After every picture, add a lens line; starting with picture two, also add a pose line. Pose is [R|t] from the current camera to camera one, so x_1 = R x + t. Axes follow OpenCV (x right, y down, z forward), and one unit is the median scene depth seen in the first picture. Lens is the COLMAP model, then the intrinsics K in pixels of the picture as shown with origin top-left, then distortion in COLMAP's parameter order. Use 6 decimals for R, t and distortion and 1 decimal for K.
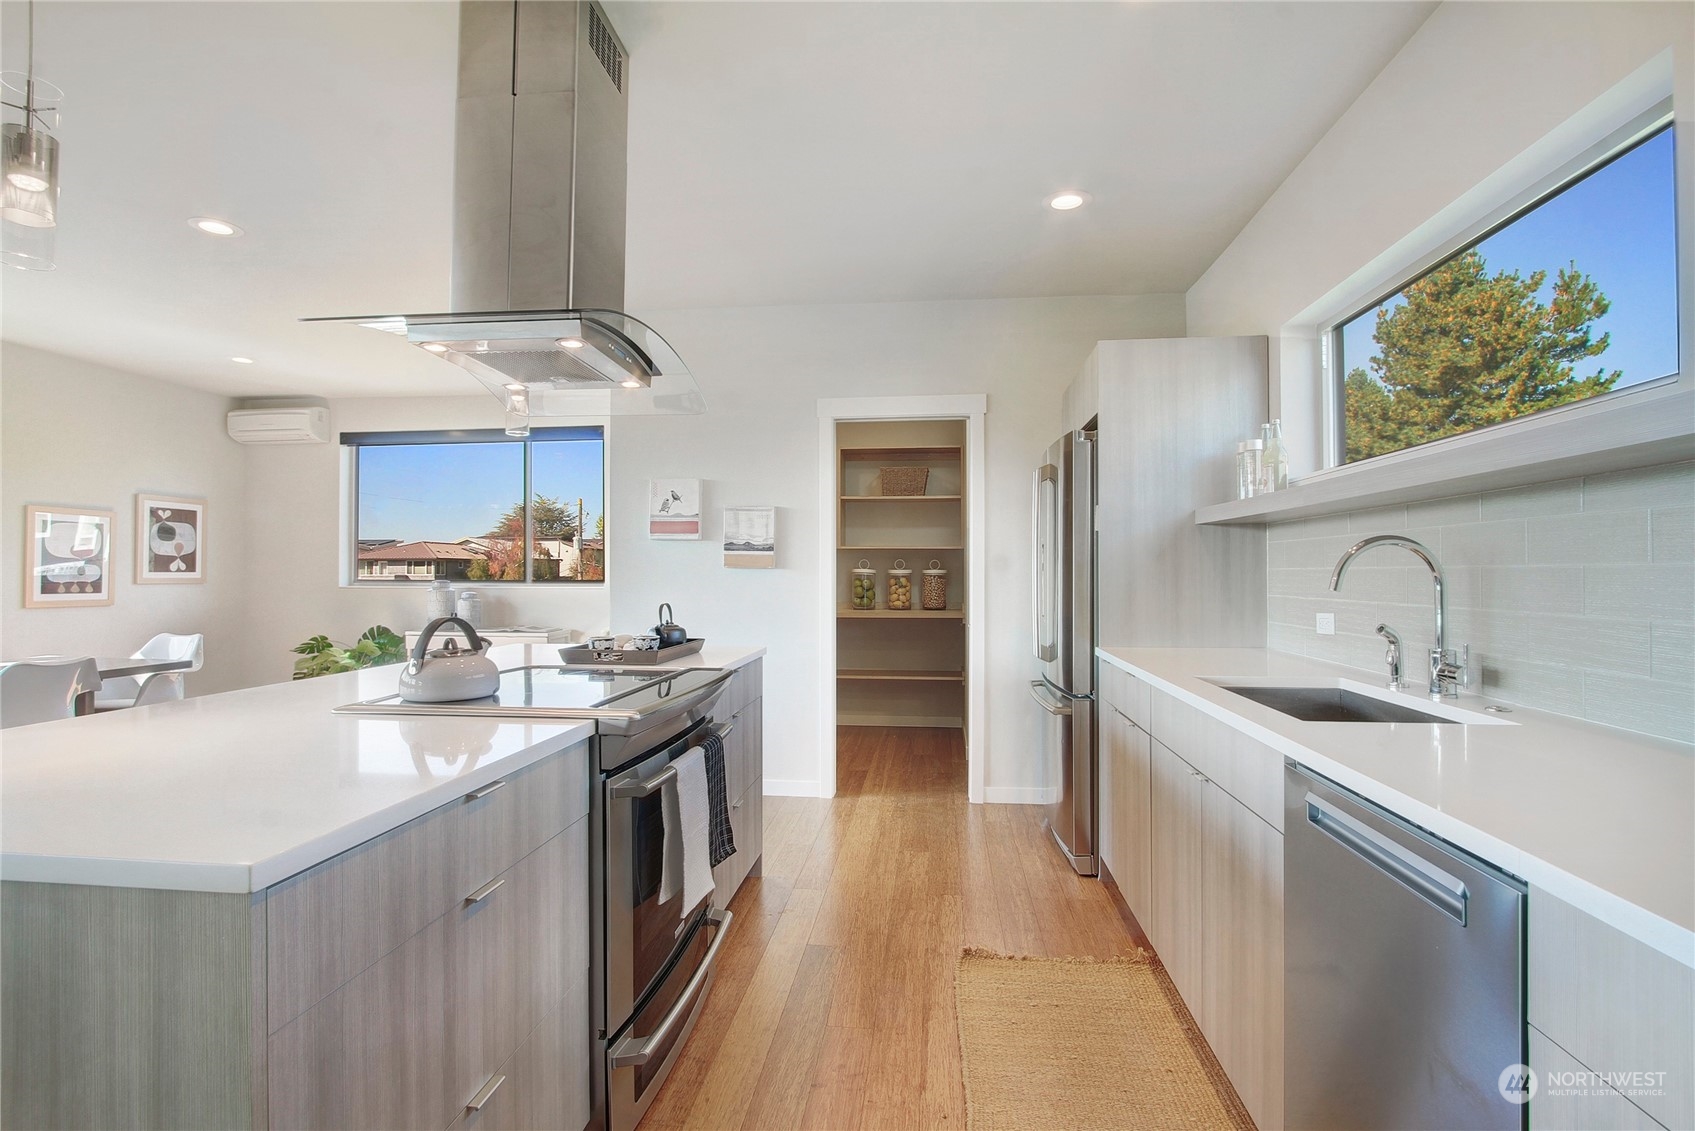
lens RADIAL K [[815.3, 0, 836.3], [0, 815.3, 571.5], [0, 0, 1]] dist [-0.009396, -0.000935]
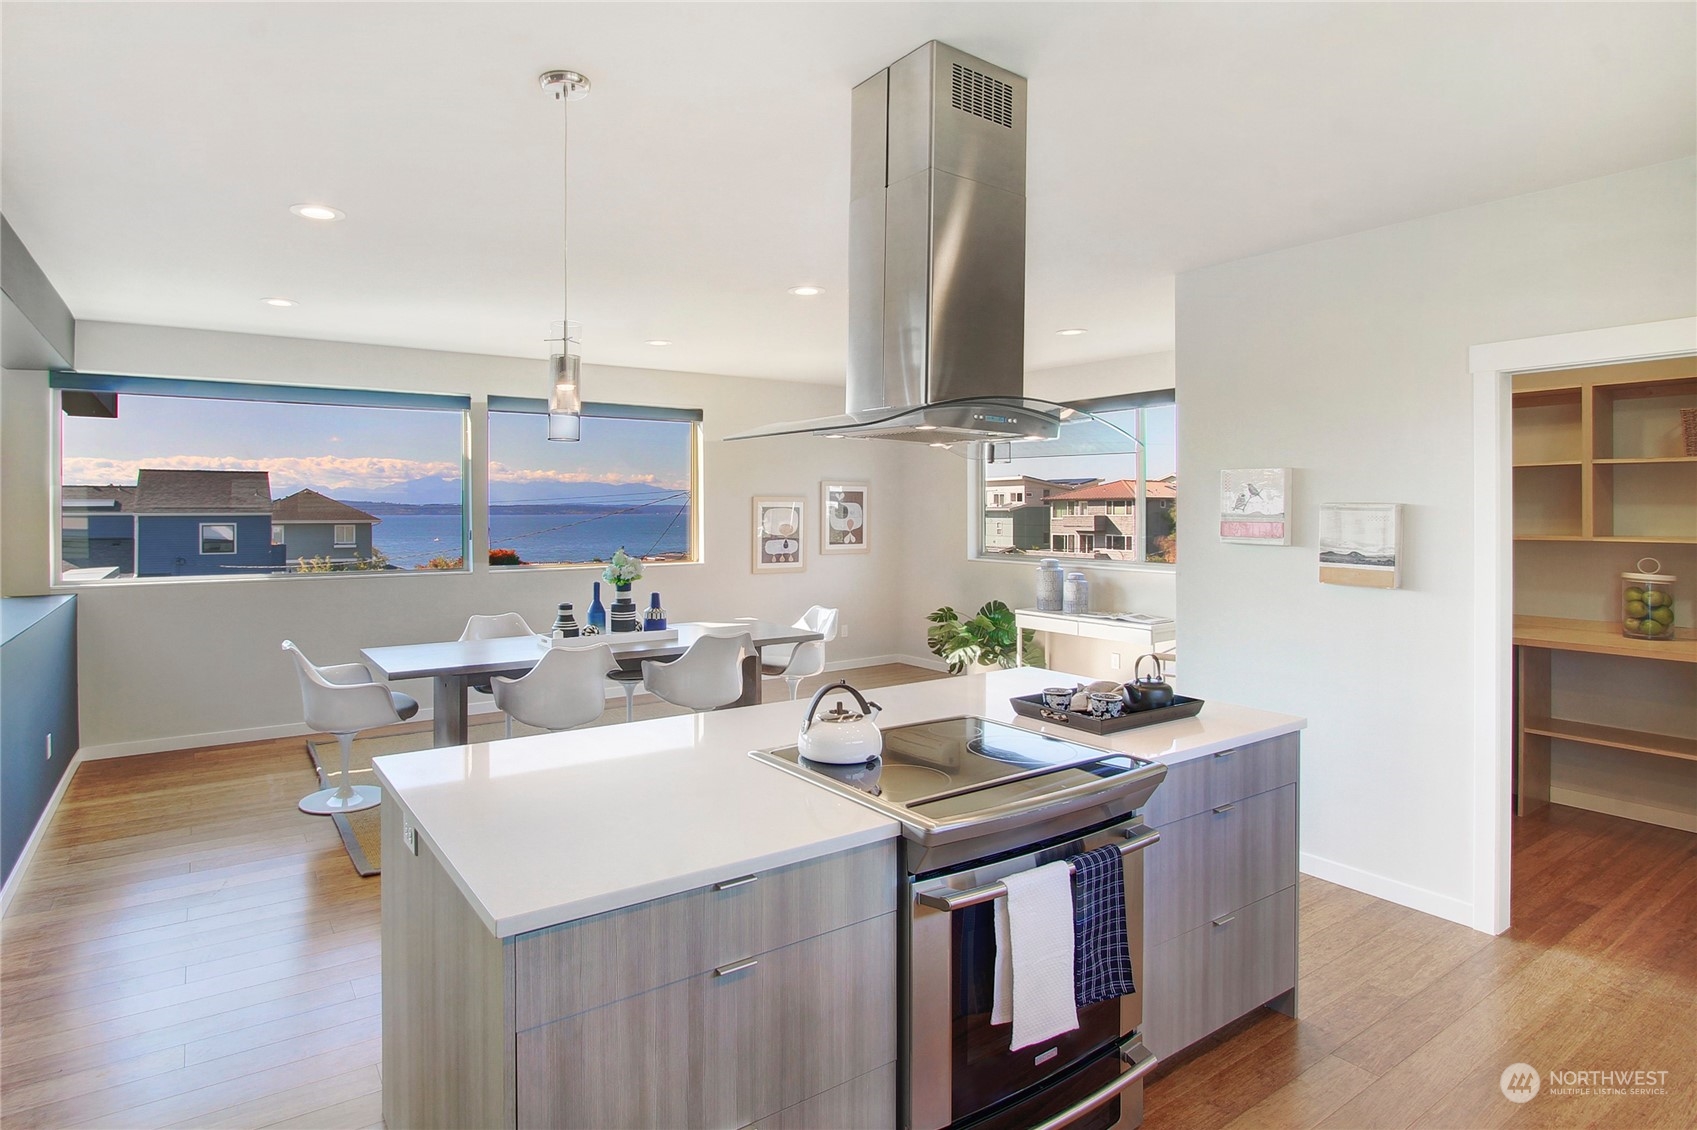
lens RADIAL K [[889.5, 0, 737.5], [0, 889.5, 509.4], [0, 0, 1]] dist [-0.019374, 0.004496]
pose [[0.630531, -0.002509, -0.776160, 0.153283], [0.003898, 0.999992, -0.000066, -0.073140], [0.776154, -0.002984, 0.630536, 0.051552]]
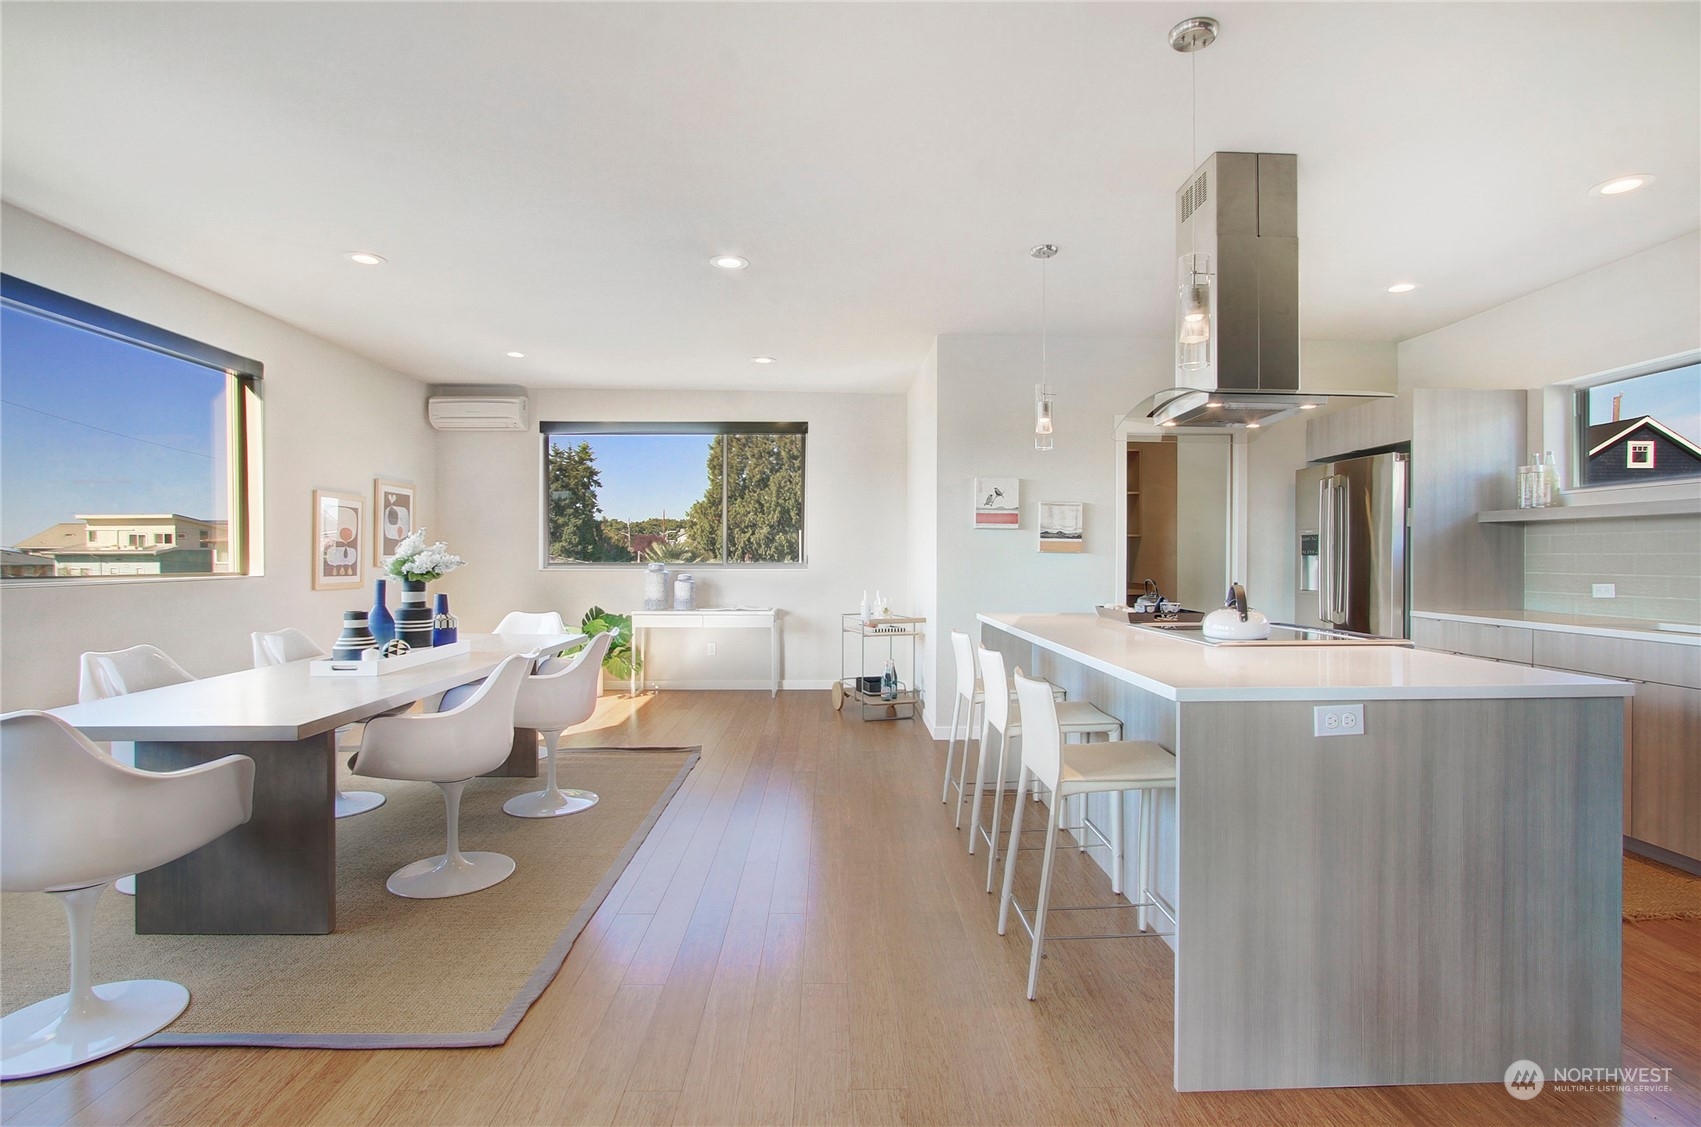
lens RADIAL K [[818.2, 0, 864.8], [0, 818.2, 564.1], [0, 0, 1]] dist [-0.009396, -0.000935]
pose [[0.987853, -0.000601, 0.155388, -0.557169], [-0.001080, 0.999942, 0.010737, 0.000098], [-0.155386, -0.010775, 0.987795, -0.151988]]
